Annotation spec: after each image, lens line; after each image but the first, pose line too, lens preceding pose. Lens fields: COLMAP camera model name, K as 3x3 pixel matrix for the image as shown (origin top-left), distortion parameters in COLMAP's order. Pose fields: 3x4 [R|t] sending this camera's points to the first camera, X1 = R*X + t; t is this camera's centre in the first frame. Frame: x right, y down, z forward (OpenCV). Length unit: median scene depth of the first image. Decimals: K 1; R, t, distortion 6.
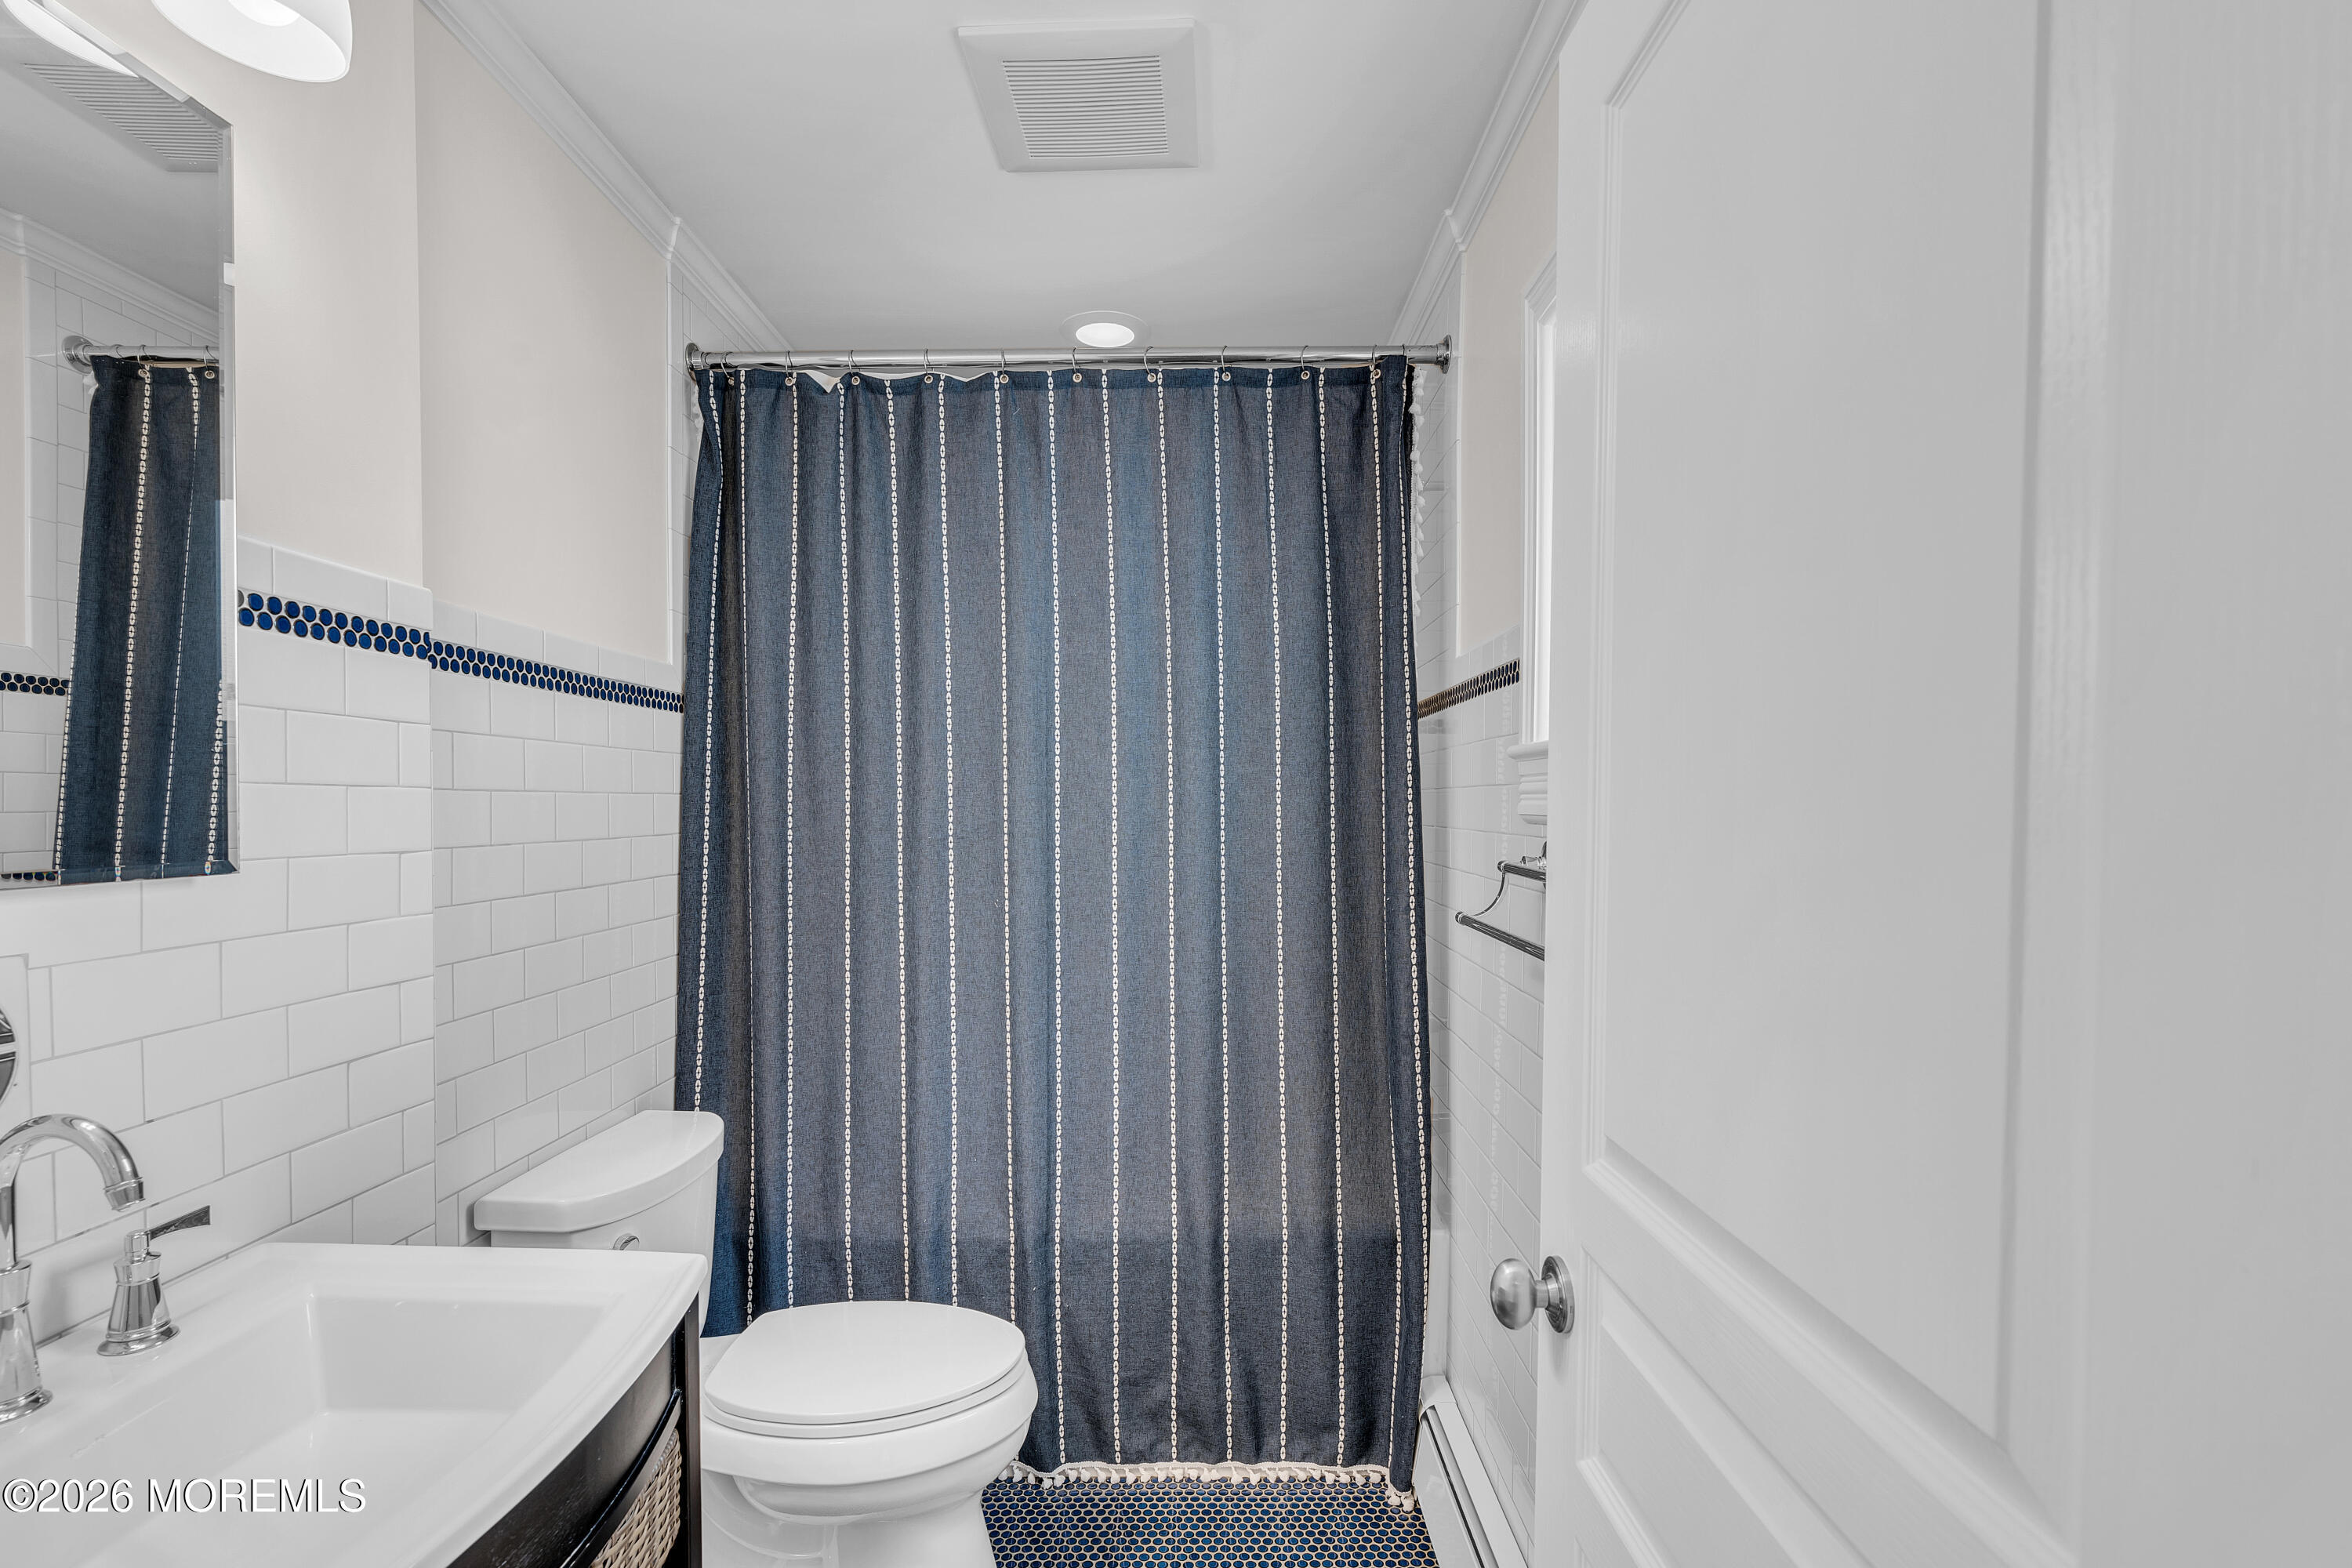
lens RADIAL K [[1053.6, 0, 1168.5], [0, 1053.6, 785.6], [0, 0, 1]] dist [-0.014638, 0.005486]
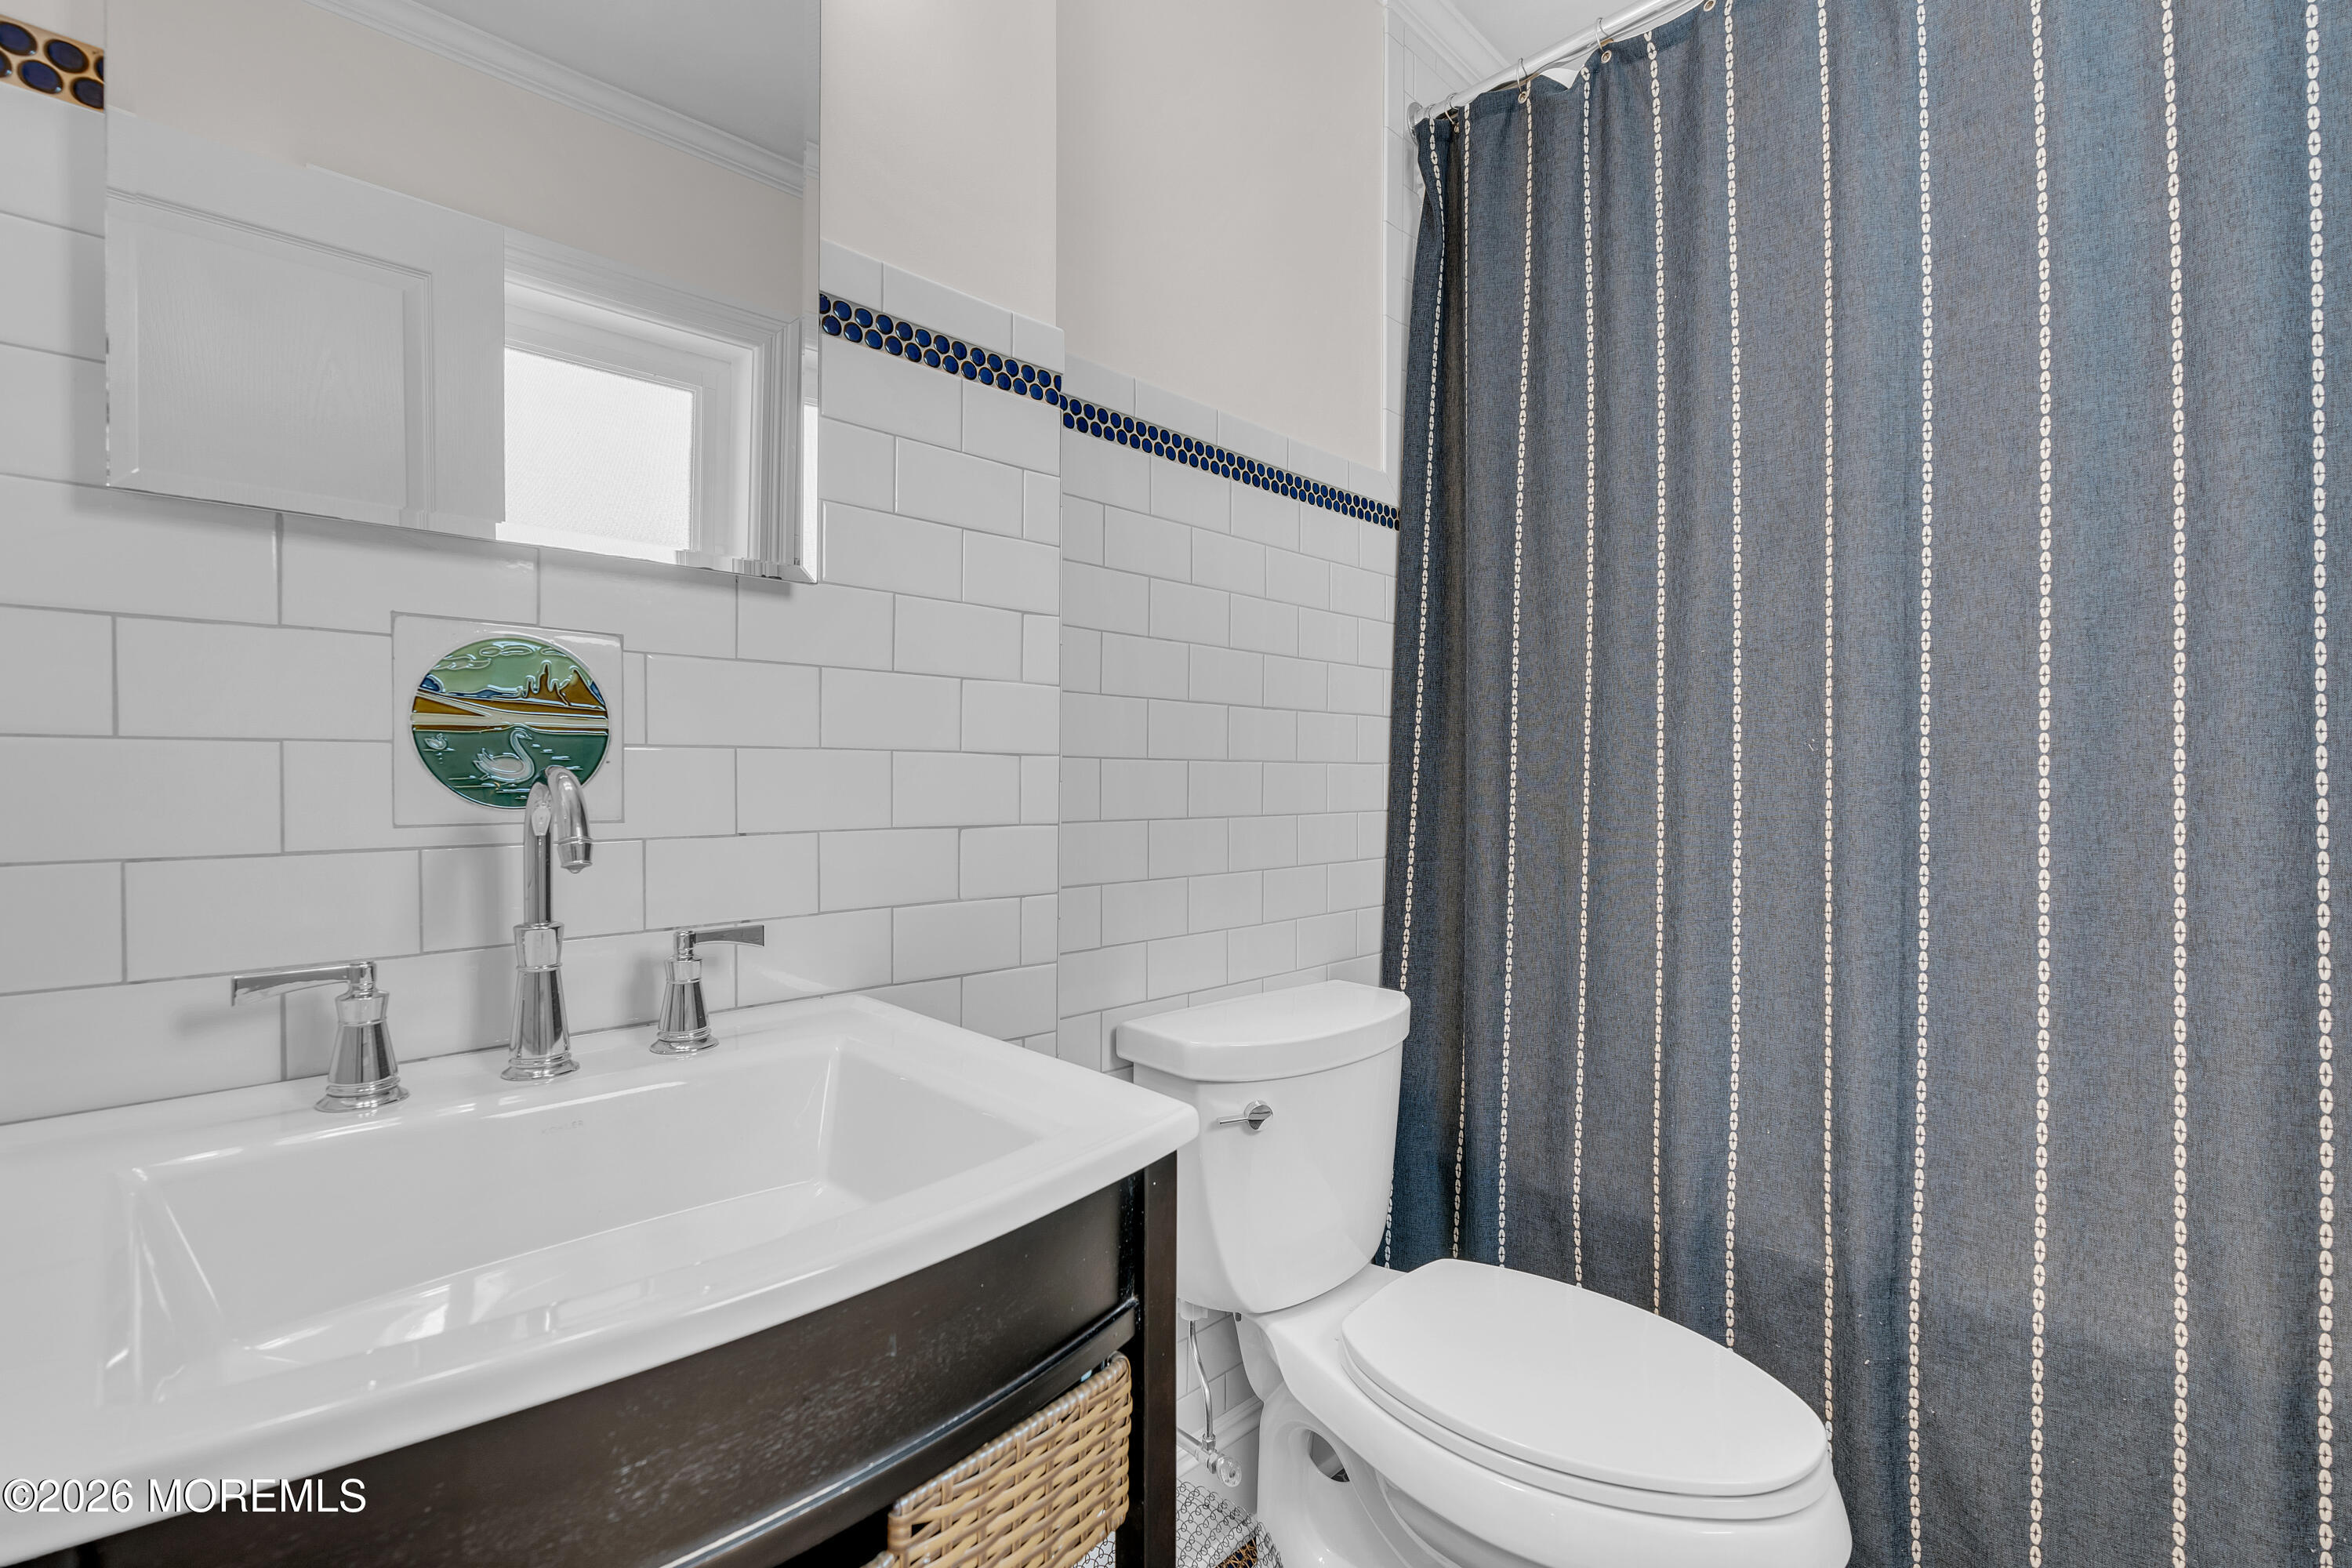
lens RADIAL K [[1077.5, 0, 1181.5], [0, 1077.5, 761.4], [0, 0, 1]] dist [-0.011938, 0.004034]
pose [[0.735824, 0.006790, -0.677138, -0.002205], [0.000593, 0.999943, 0.010671, 0.117219], [0.677172, -0.008253, 0.735778, 0.261352]]
